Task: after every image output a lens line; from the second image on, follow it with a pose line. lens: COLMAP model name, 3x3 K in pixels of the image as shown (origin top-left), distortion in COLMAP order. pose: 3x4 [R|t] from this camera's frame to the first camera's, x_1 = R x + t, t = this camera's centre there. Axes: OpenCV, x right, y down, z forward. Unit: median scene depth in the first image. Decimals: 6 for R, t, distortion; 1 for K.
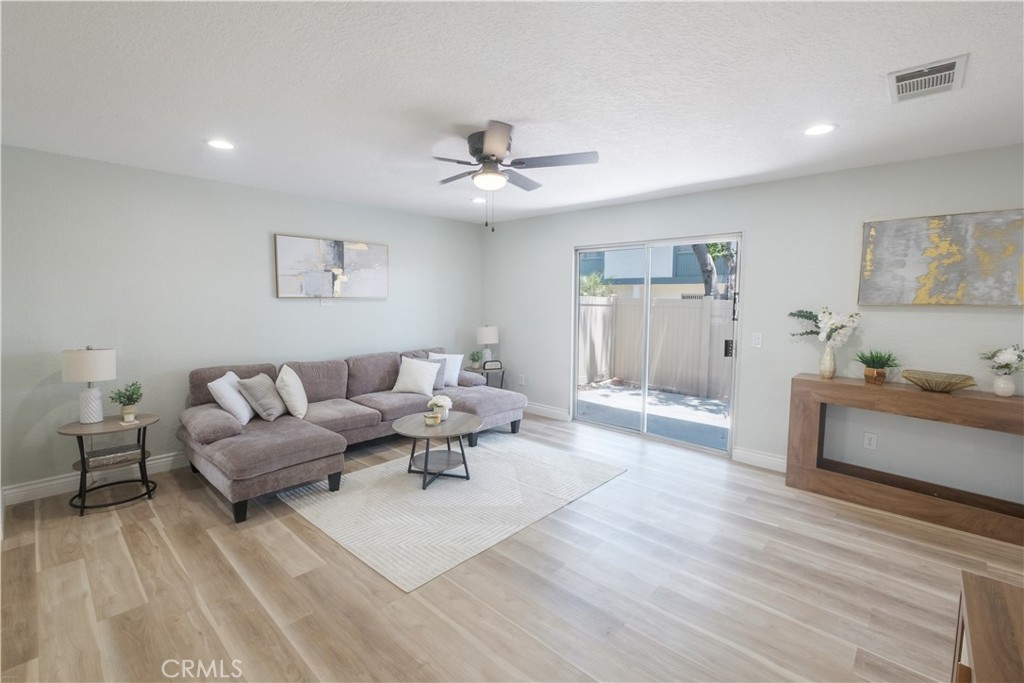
lens RADIAL K [[451.7, 0, 506.7], [0, 451.7, 334.5], [0, 0, 1]] dist [-0.001346, -0.000380]
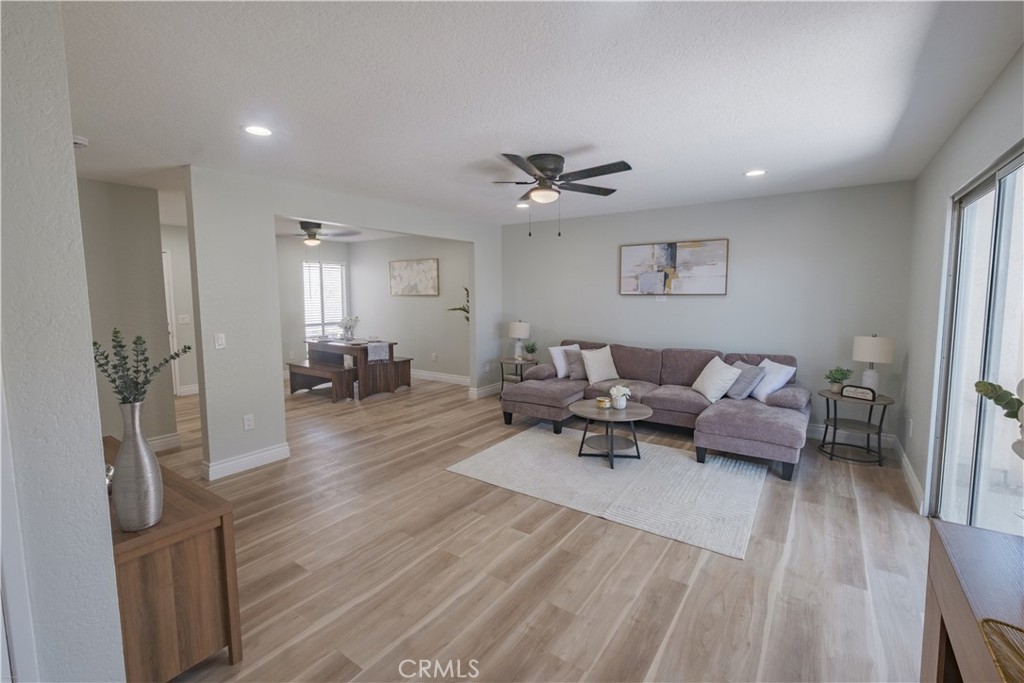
lens RADIAL K [[457.6, 0, 509.0], [0, 457.6, 335.7], [0, 0, 1]] dist [0.000524, -0.000058]
pose [[0.129210, 0.086333, -0.987852, 0.966739], [-0.076190, 0.994122, 0.076915, -0.051206], [0.988686, 0.065326, 0.135029, 0.641596]]
